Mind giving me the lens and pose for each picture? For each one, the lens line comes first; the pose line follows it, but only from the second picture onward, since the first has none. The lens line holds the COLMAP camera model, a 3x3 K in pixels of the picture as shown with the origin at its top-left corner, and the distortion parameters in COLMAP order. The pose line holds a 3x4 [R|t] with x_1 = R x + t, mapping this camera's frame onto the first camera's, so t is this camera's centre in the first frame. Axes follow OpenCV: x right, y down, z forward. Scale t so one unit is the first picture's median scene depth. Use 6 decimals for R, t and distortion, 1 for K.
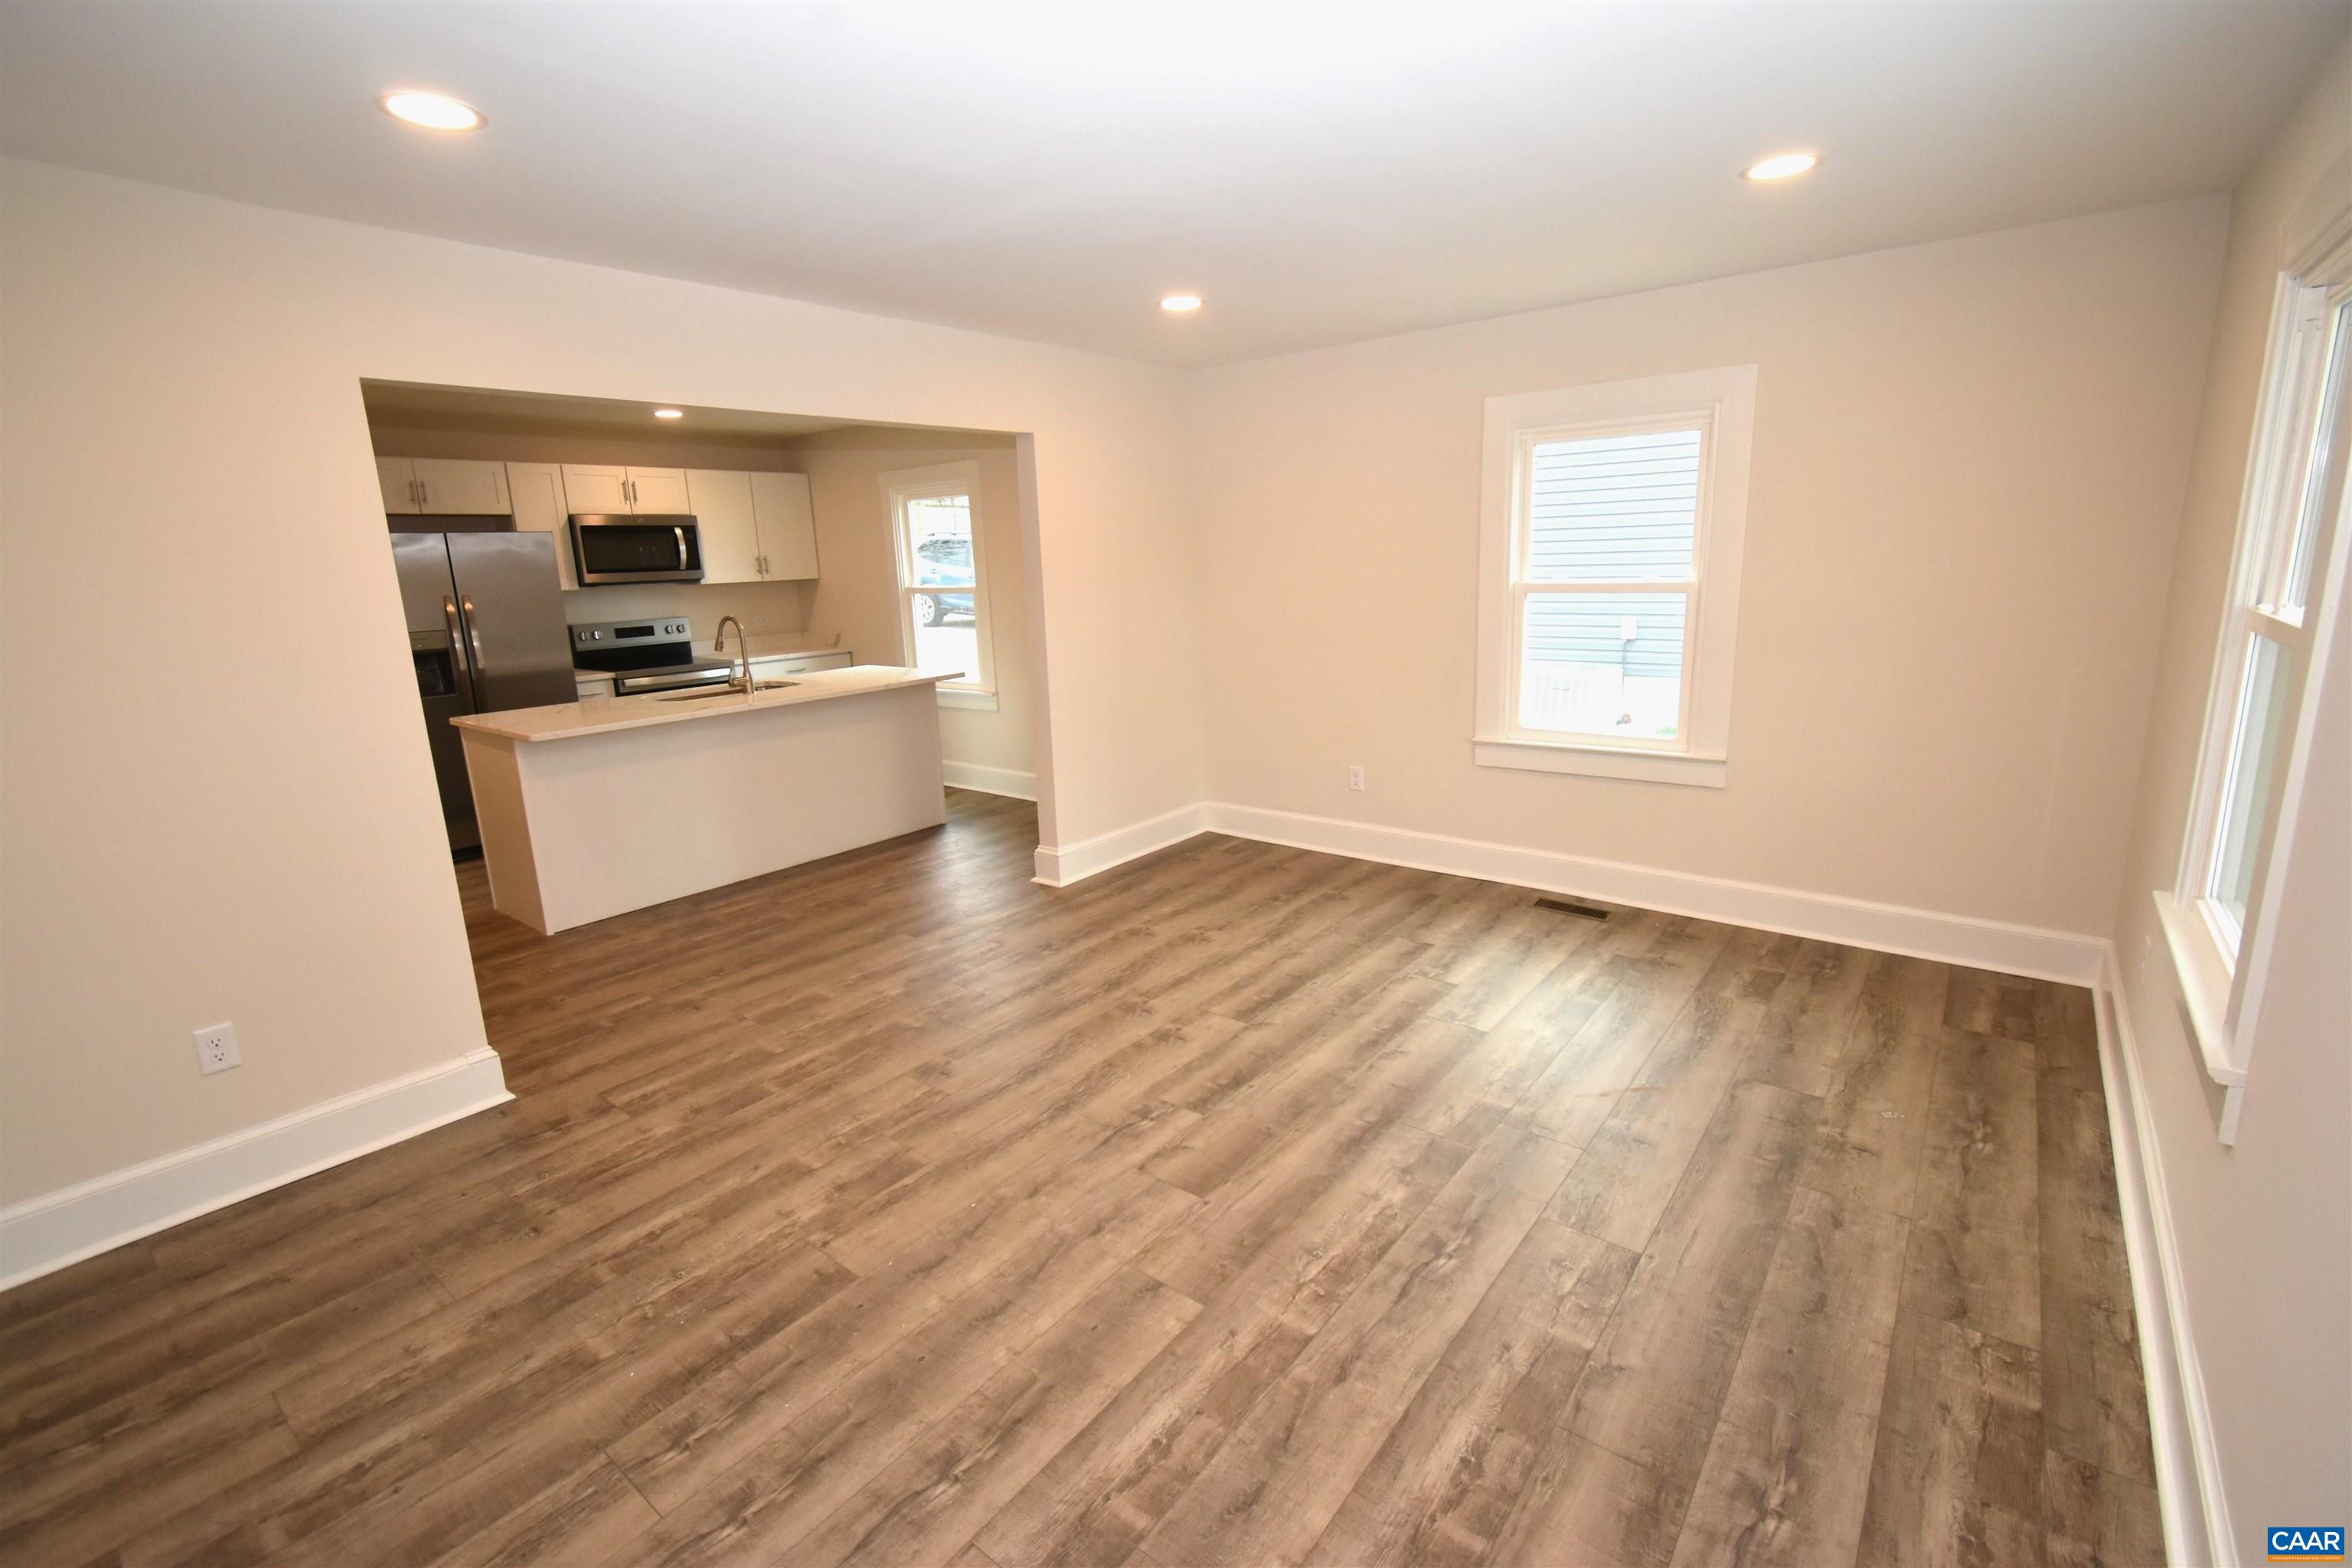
lens RADIAL K [[1031.0, 0, 1184.4], [0, 1031.0, 766.0], [0, 0, 1]] dist [0.008895, -0.003935]
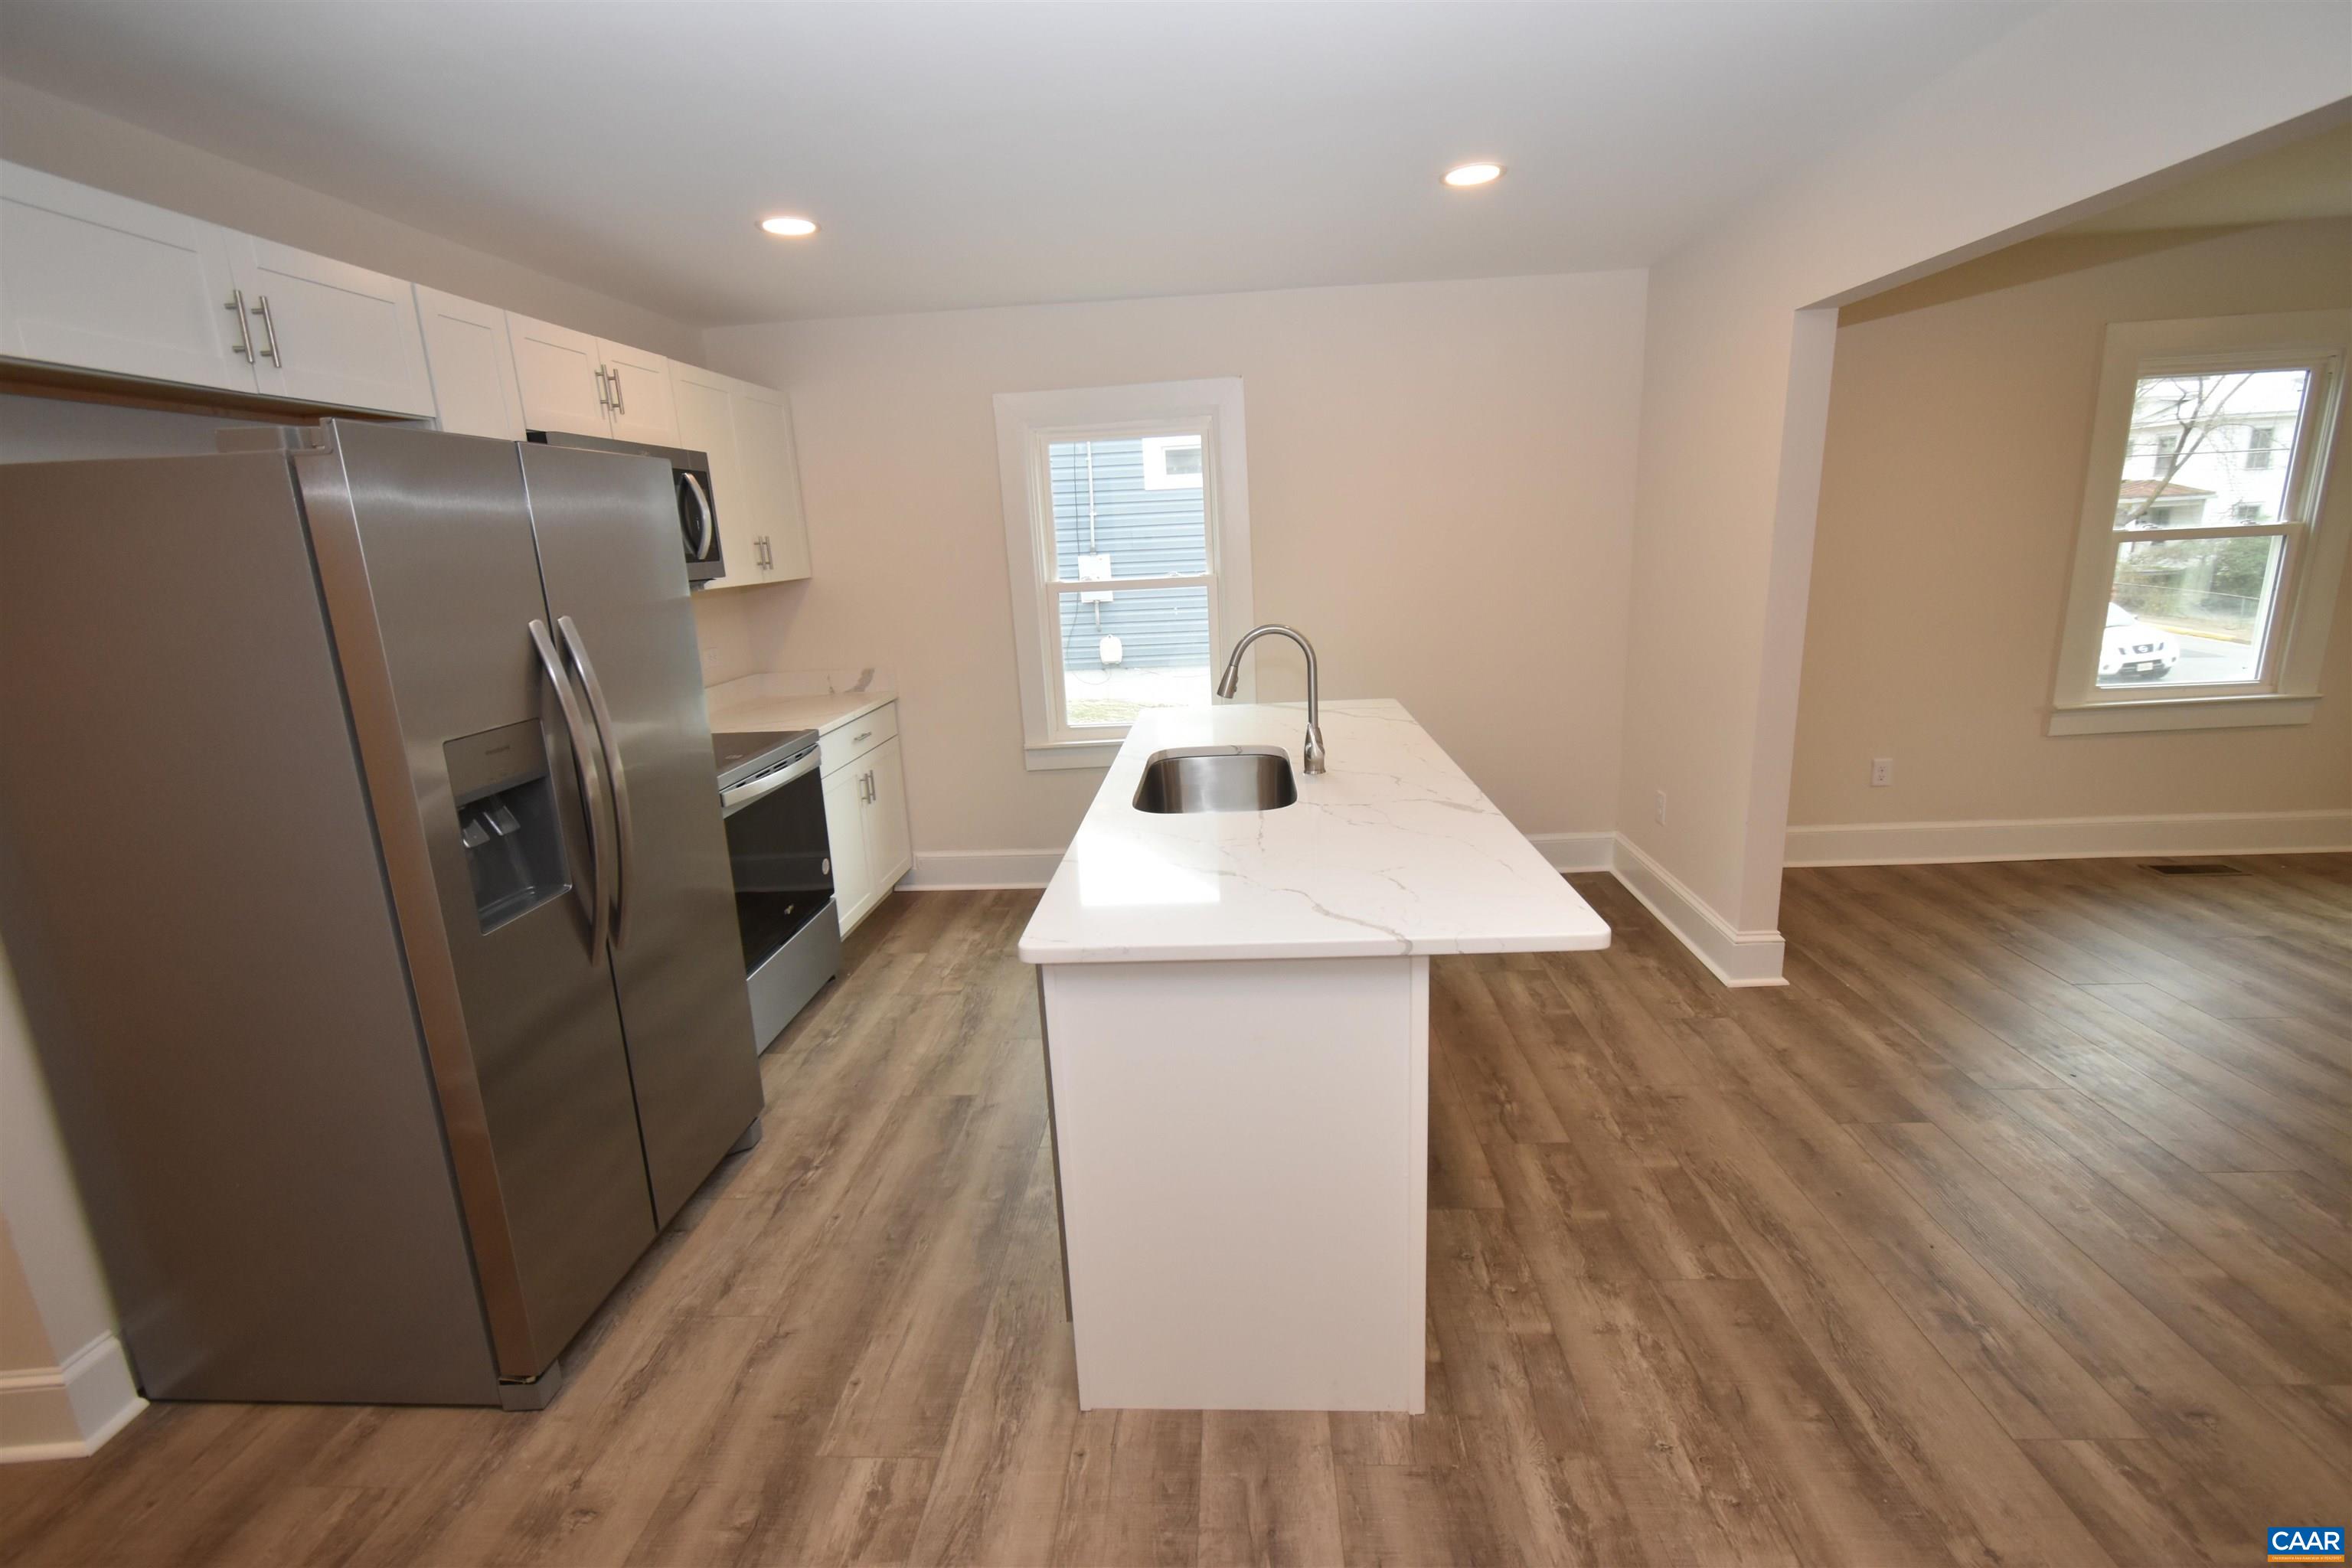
lens RADIAL K [[1031.0, 0, 1185.3], [0, 1031.0, 769.7], [0, 0, 1]] dist [0.008895, -0.003935]
pose [[0.823480, -0.135970, 0.550811, -0.923622], [0.139085, 0.989613, 0.036353, -0.119590], [-0.550033, 0.046673, 0.833838, 0.729064]]
